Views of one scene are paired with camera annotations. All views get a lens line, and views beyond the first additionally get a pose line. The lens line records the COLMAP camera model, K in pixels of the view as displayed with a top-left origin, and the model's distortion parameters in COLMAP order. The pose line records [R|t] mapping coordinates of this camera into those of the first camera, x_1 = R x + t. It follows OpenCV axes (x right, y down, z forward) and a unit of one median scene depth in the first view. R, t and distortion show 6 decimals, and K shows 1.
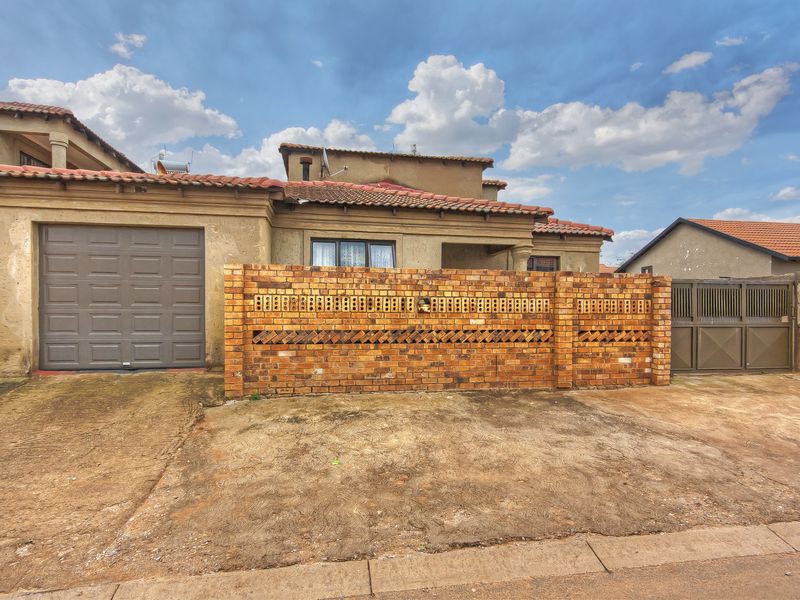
lens RADIAL K [[432.4, 0, 405.5], [0, 432.4, 307.8], [0, 0, 1]] dist [-0.000739, 0.004561]
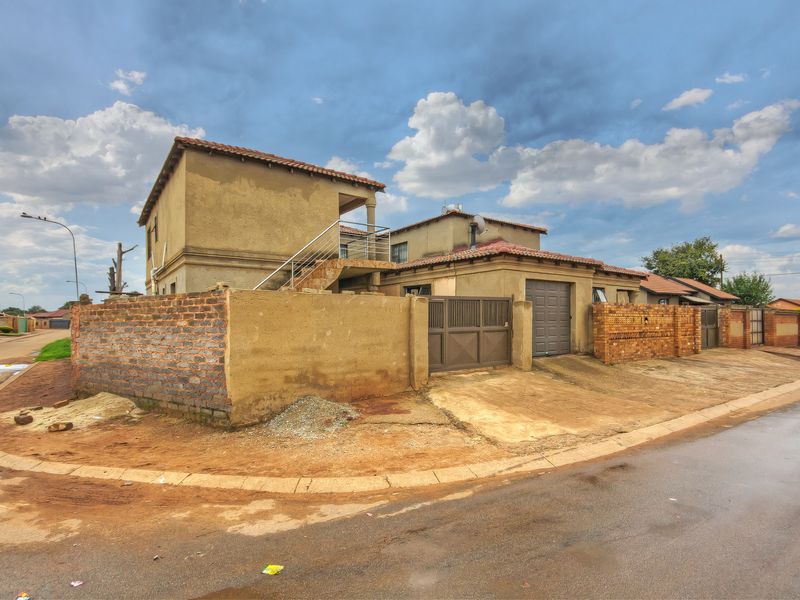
lens RADIAL K [[432.4, 0, 403.5], [0, 432.4, 316.9], [0, 0, 1]] dist [-0.000739, 0.004561]
pose [[0.895560, -0.006250, 0.444898, -2.050069], [0.010418, 0.999922, -0.006924, -0.022317], [-0.444820, 0.010836, 0.895555, -0.424583]]
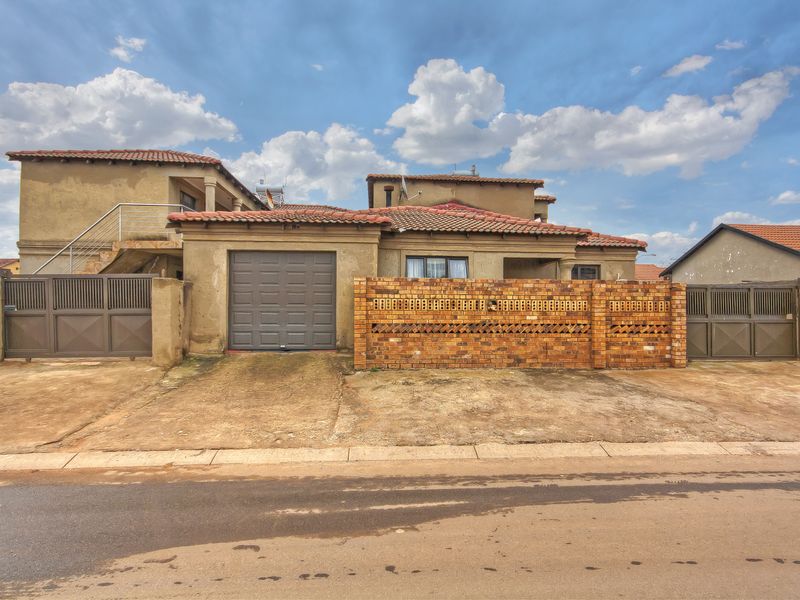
lens RADIAL K [[432.4, 0, 412.5], [0, 432.4, 295.3], [0, 0, 1]] dist [-0.000739, 0.004561]
pose [[0.995039, -0.003209, -0.099432, -0.072513], [0.000562, 0.999645, -0.026636, -0.001975], [0.099483, 0.026448, 0.994688, -0.392838]]
